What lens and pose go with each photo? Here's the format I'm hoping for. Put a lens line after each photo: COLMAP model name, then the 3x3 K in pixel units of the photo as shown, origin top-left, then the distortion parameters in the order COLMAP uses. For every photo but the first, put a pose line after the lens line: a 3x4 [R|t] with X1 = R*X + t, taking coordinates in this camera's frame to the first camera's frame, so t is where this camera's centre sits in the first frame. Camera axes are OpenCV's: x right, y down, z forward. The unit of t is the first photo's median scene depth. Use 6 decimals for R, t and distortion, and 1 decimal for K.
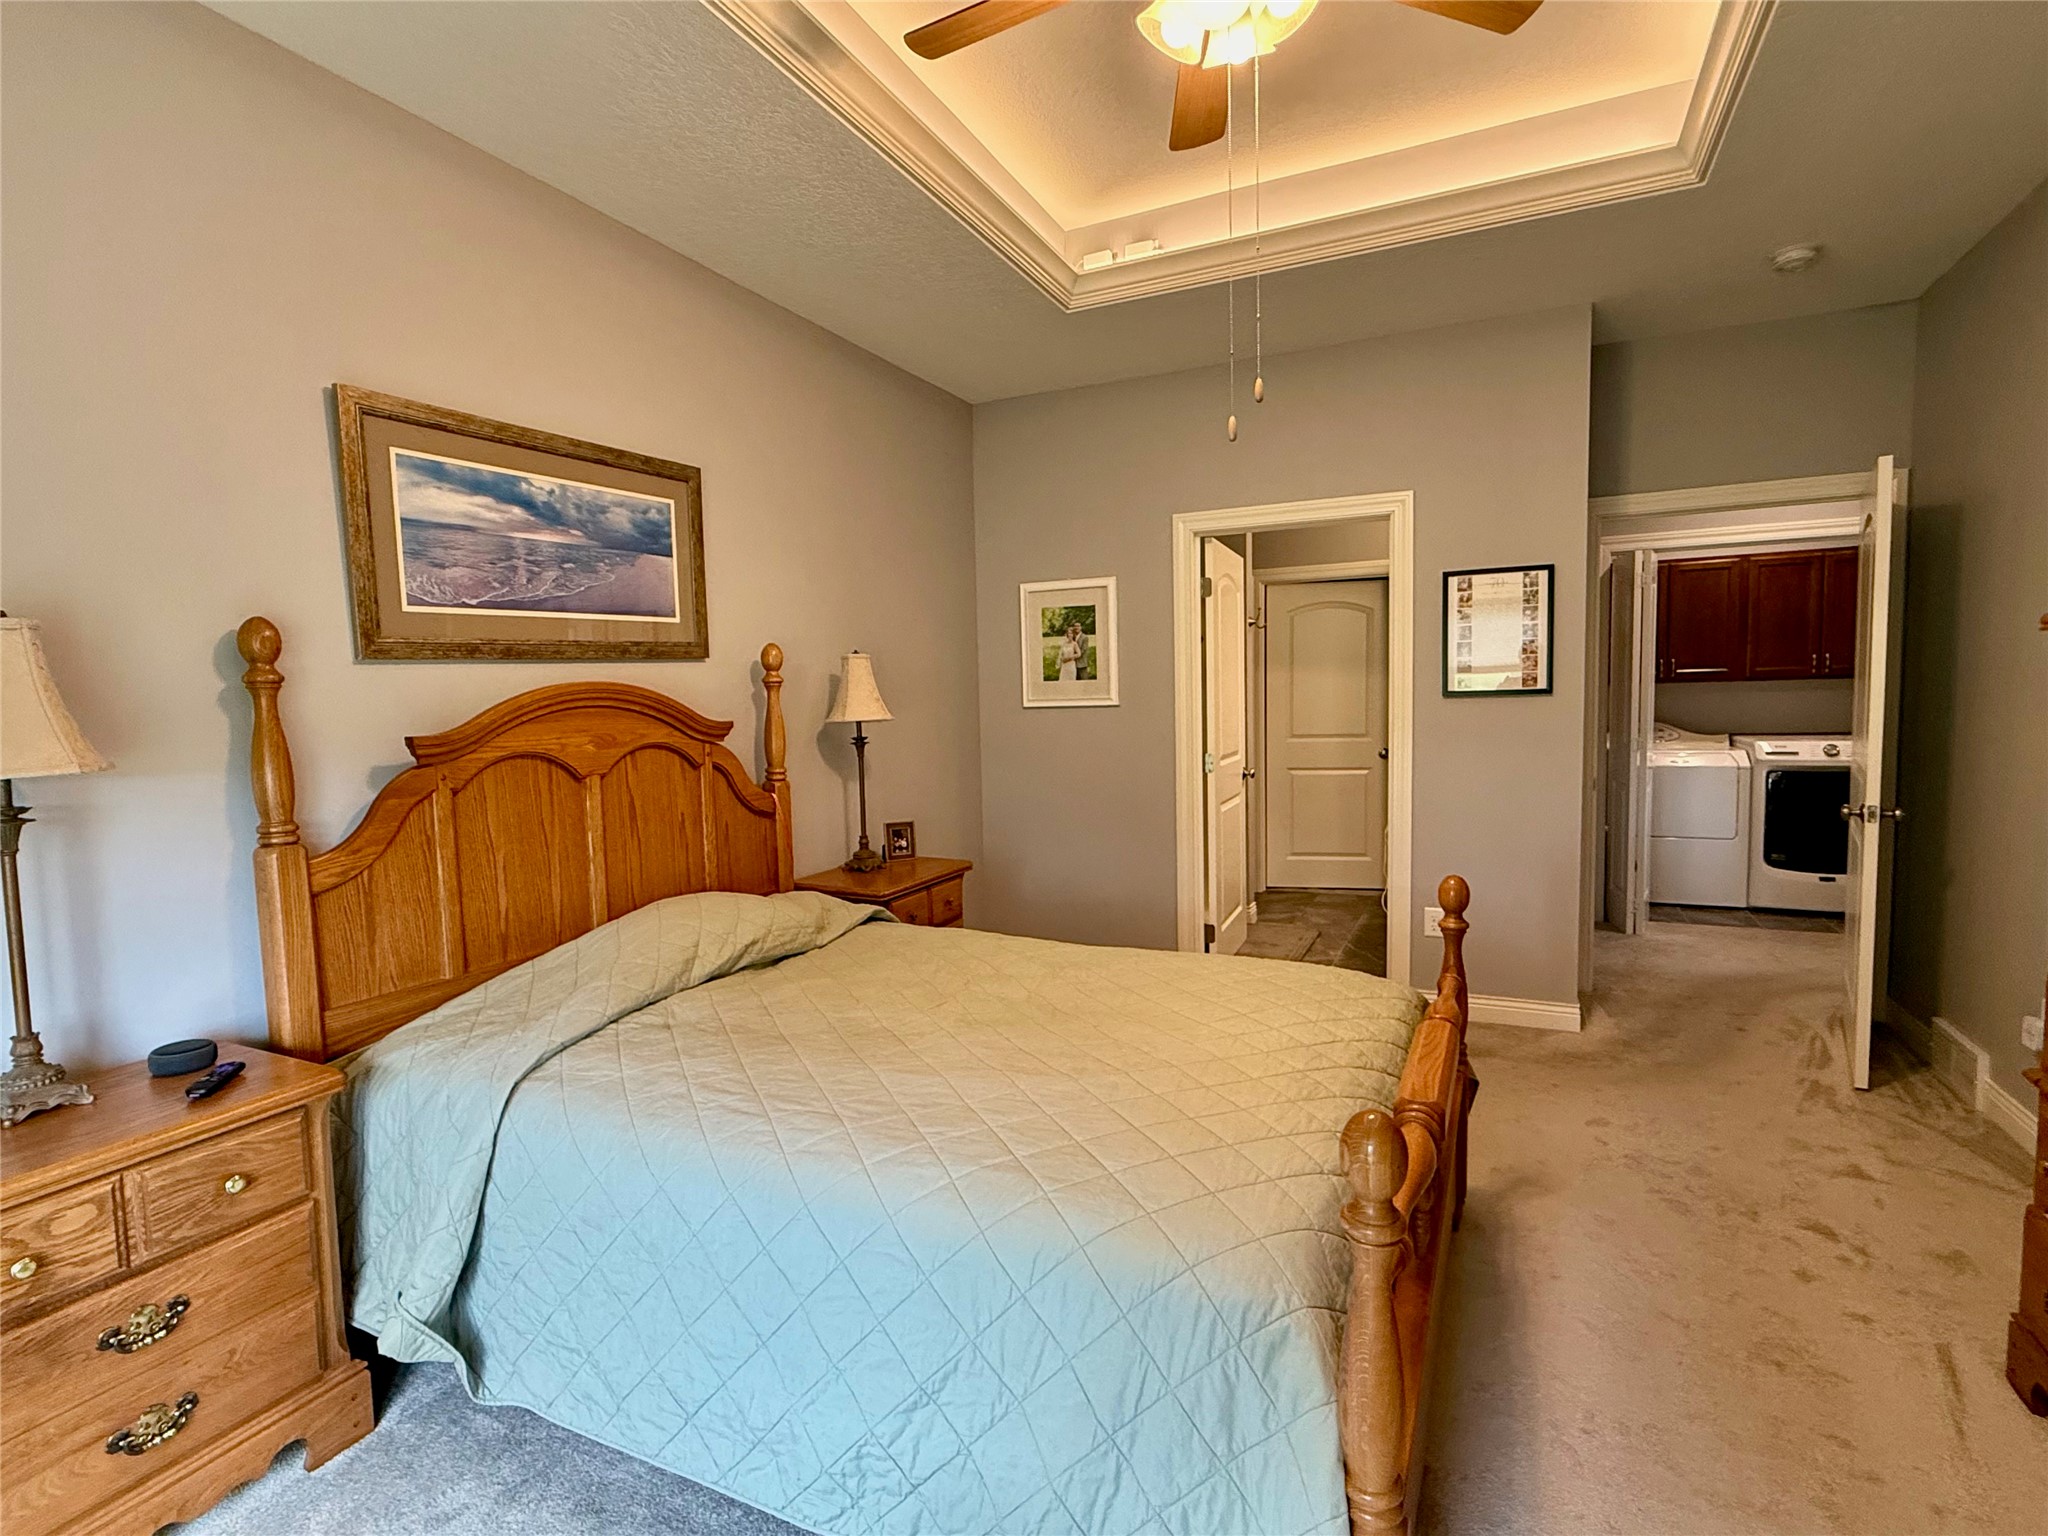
lens RADIAL K [[1007.9, 0, 1021.6], [0, 1007.9, 768.3], [0, 0, 1]] dist [-0.001925, -0.000310]
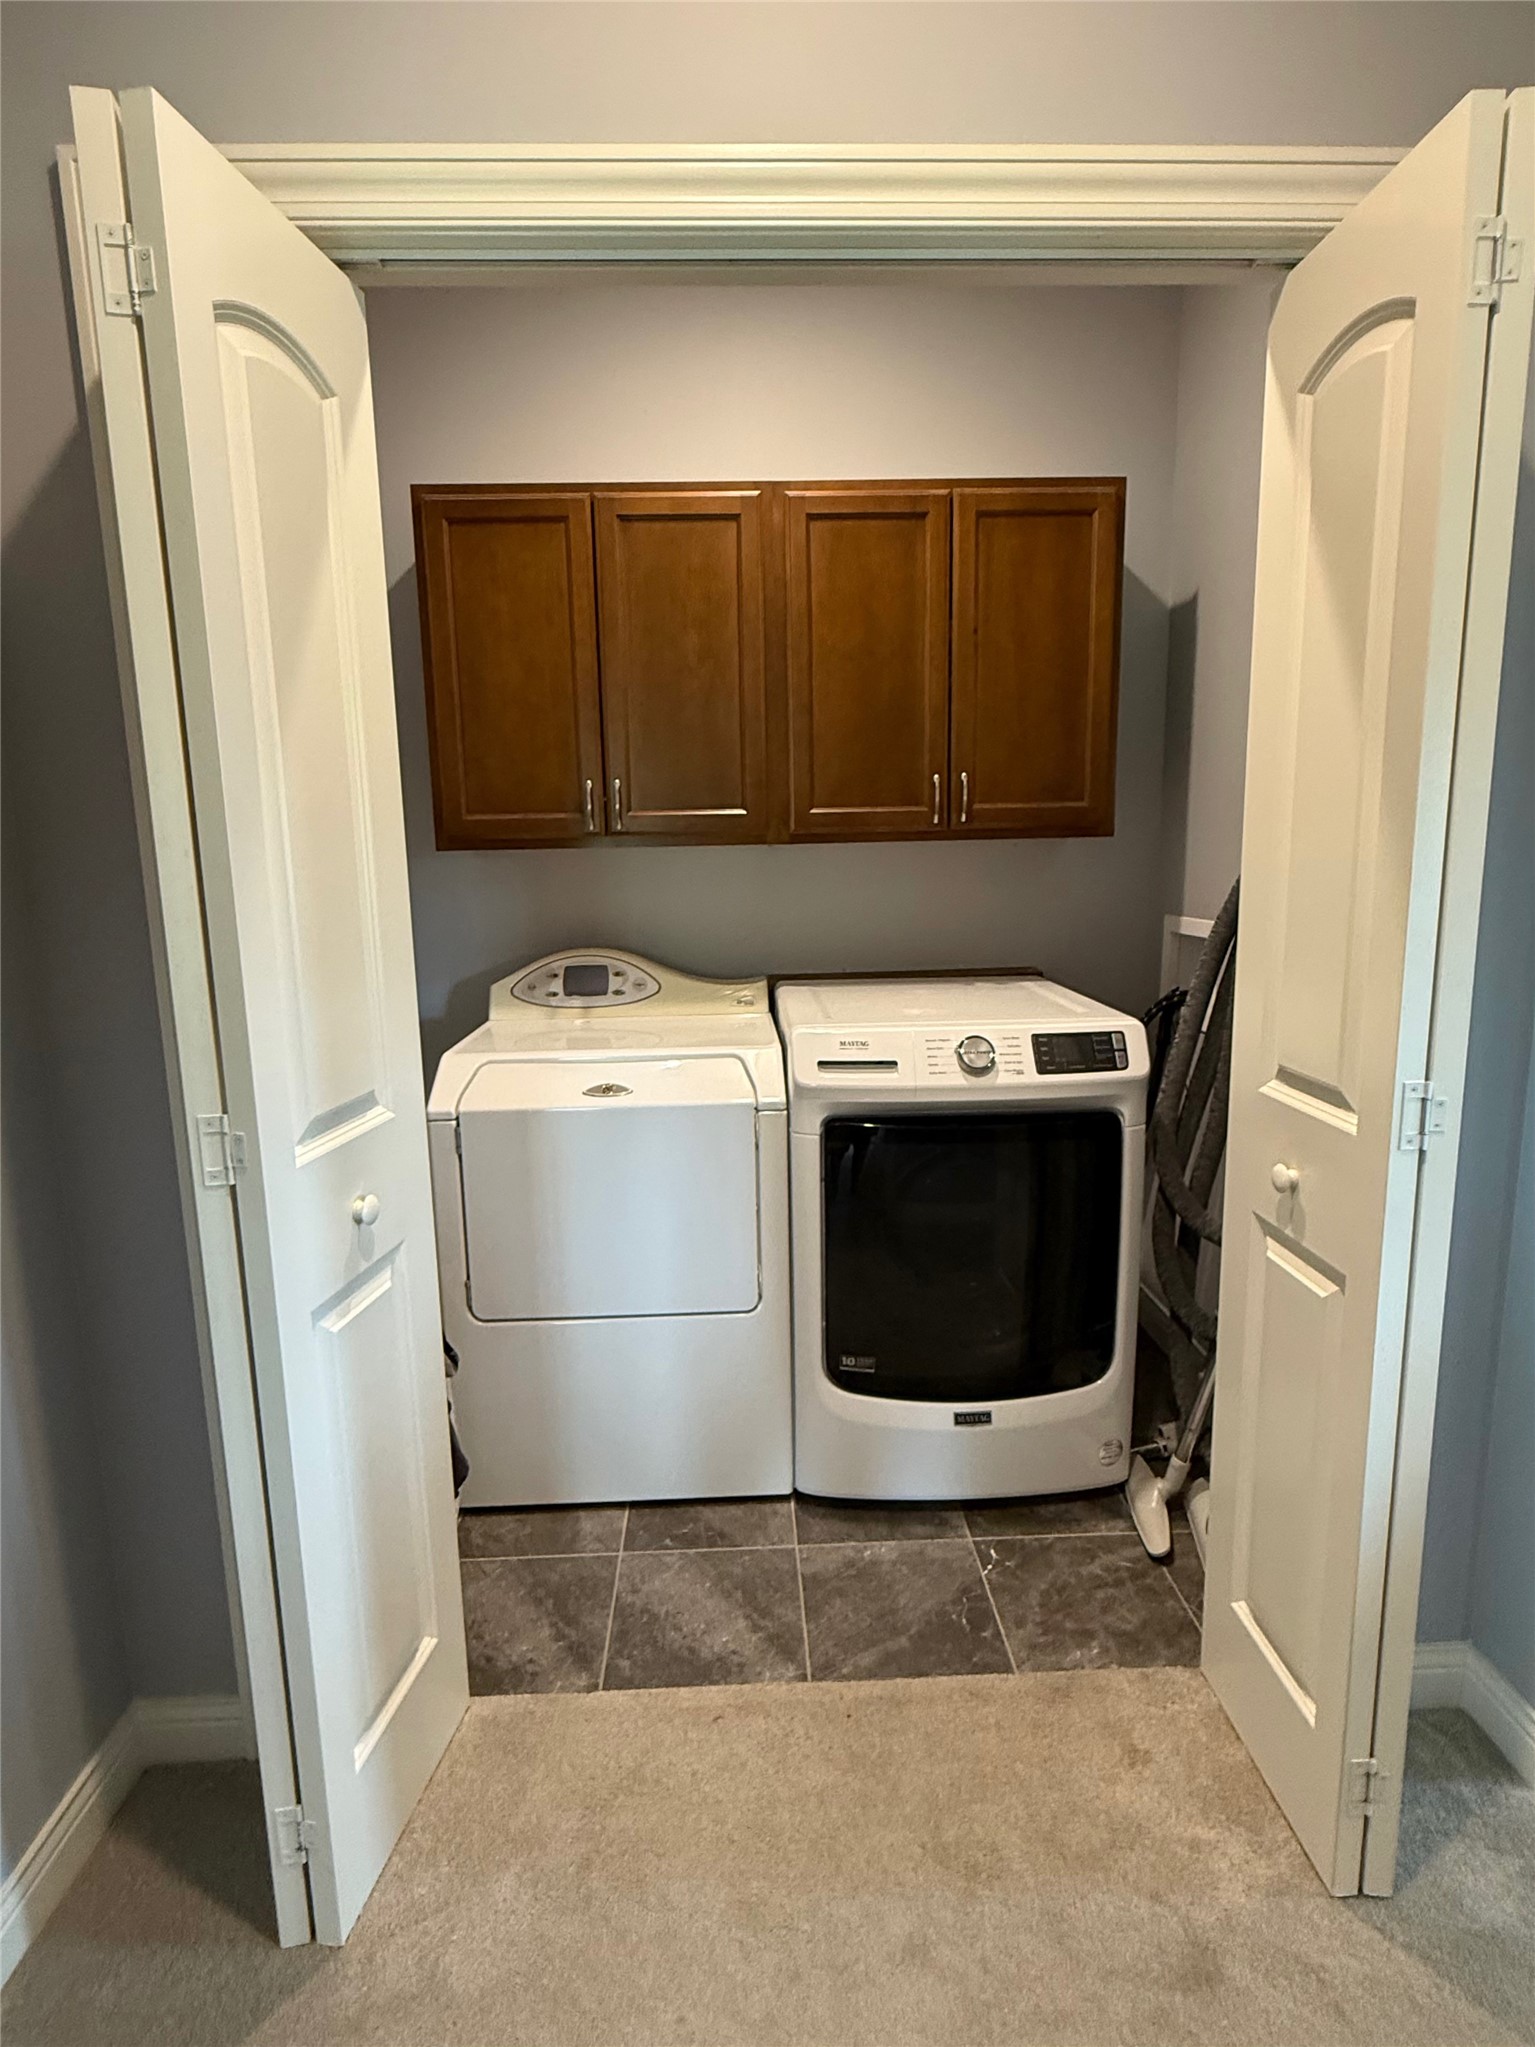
lens RADIAL K [[1007.4, 0, 769.7], [0, 1007.4, 1014.4], [0, 0, 1]] dist [-0.001925, -0.000310]
pose [[0.887319, -0.073408, 0.455275, 0.397649], [0.035000, 0.995122, 0.092237, -0.043528], [-0.459825, -0.065909, 0.885560, 0.494229]]
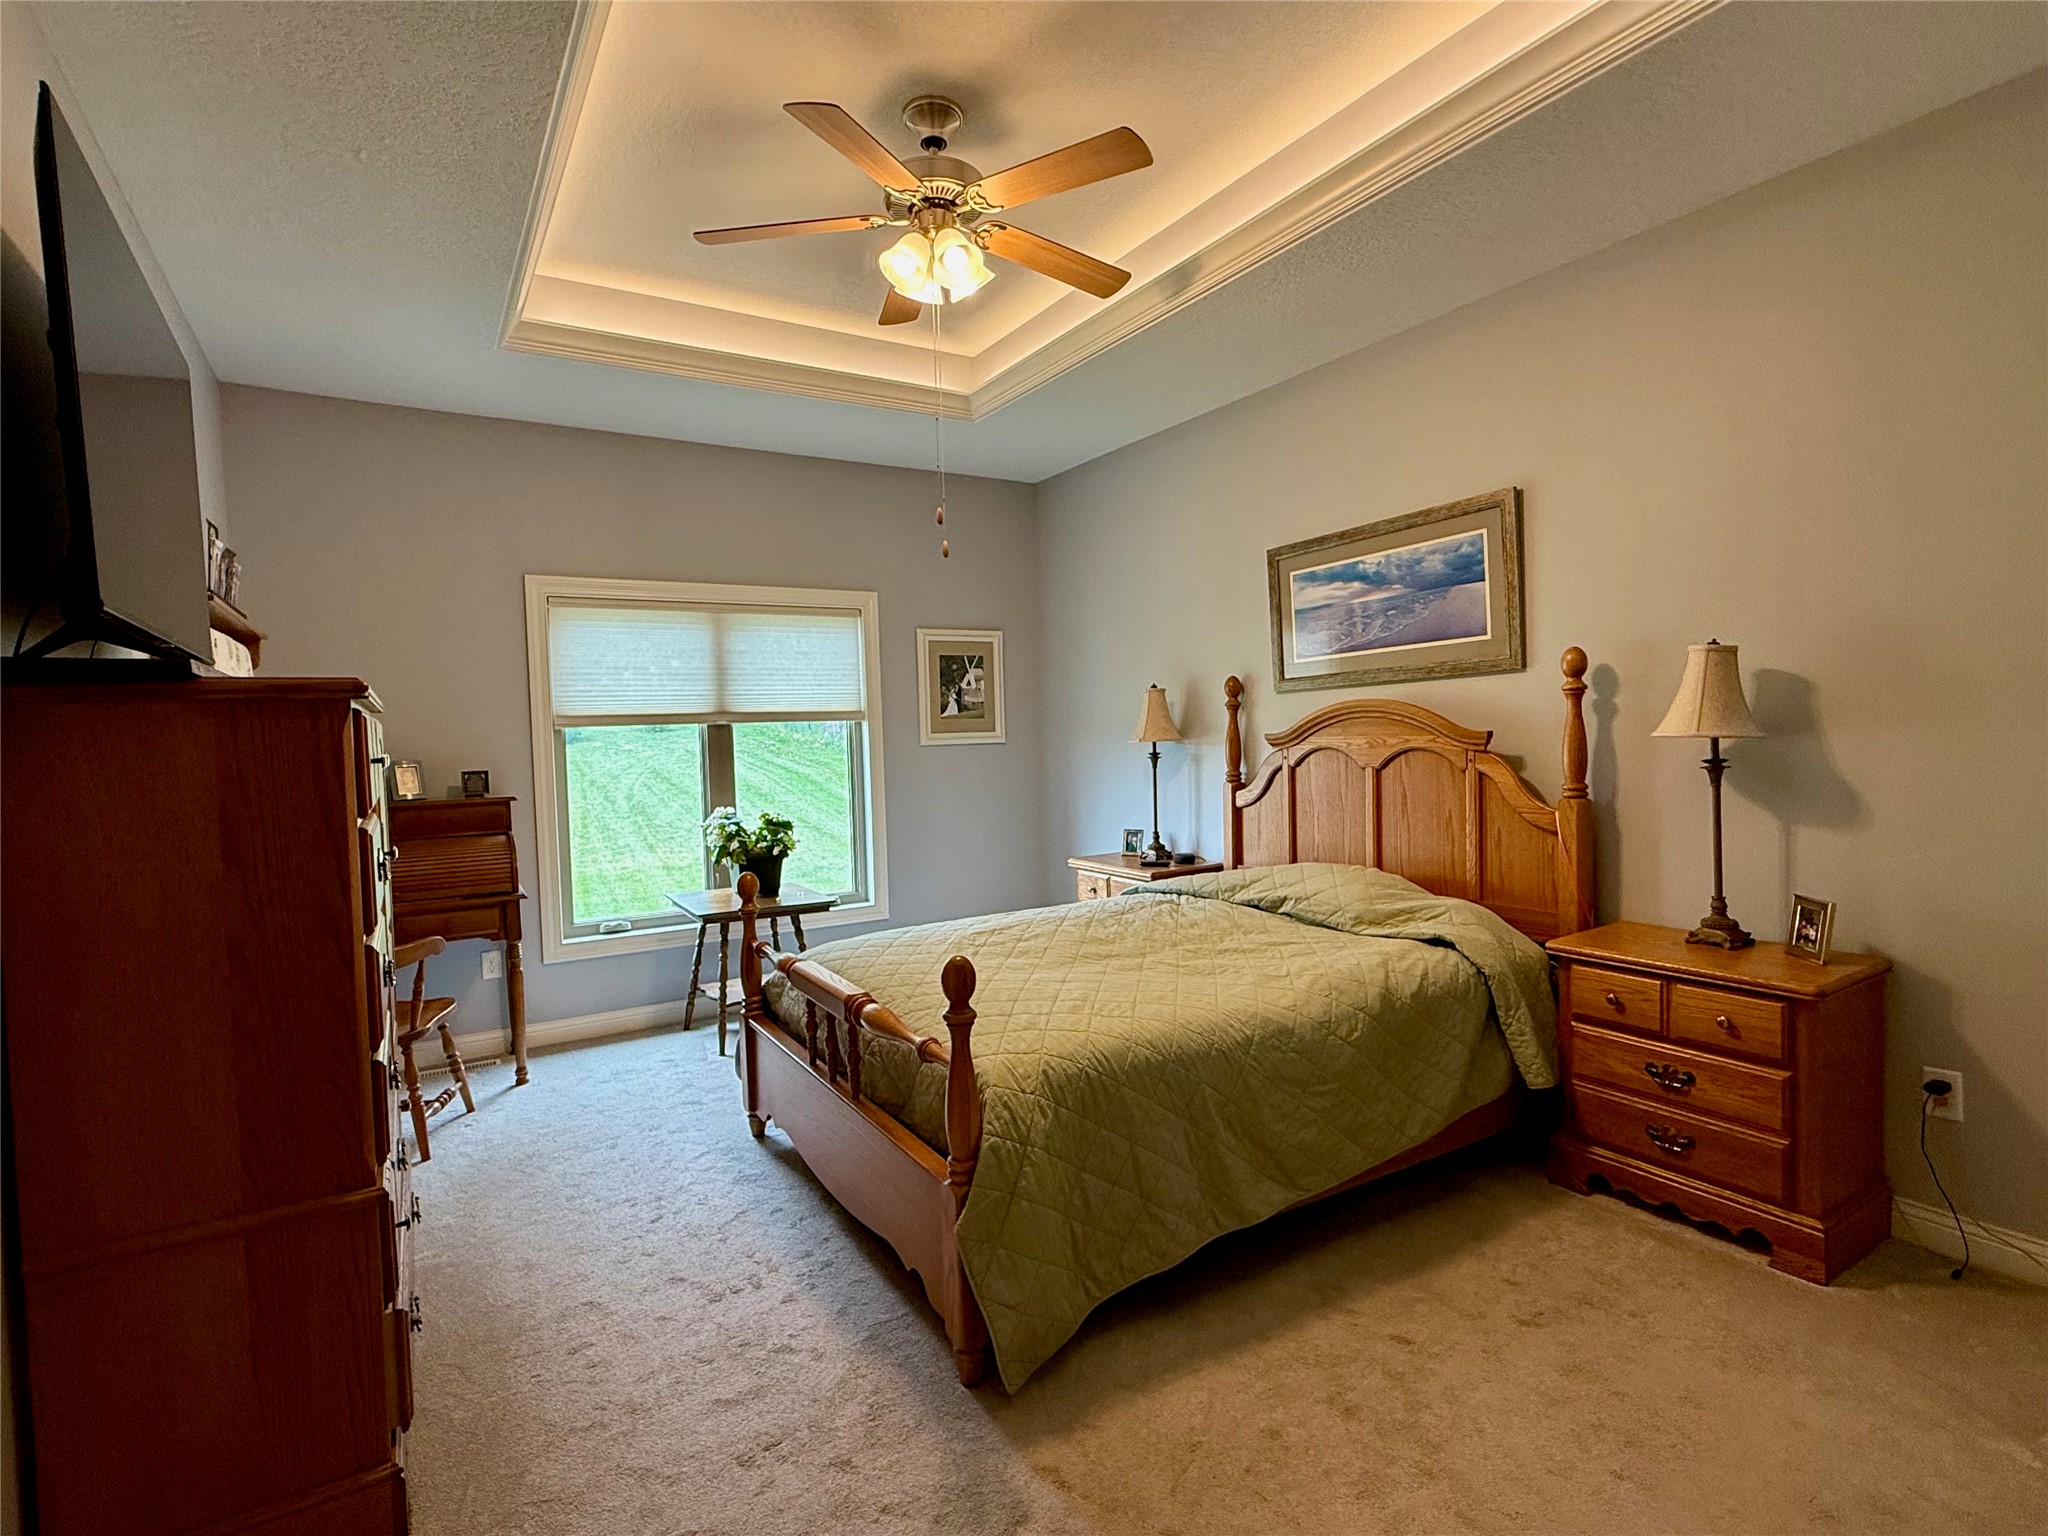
lens RADIAL K [[1007.9, 0, 1021.4], [0, 1007.9, 768.7], [0, 0, 1]] dist [-0.001925, -0.000310]
pose [[-0.539377, 0.072345, -0.838951, 0.981744], [-0.021300, 0.994812, 0.099480, -0.117625], [0.841795, 0.071527, -0.535037, 1.334770]]
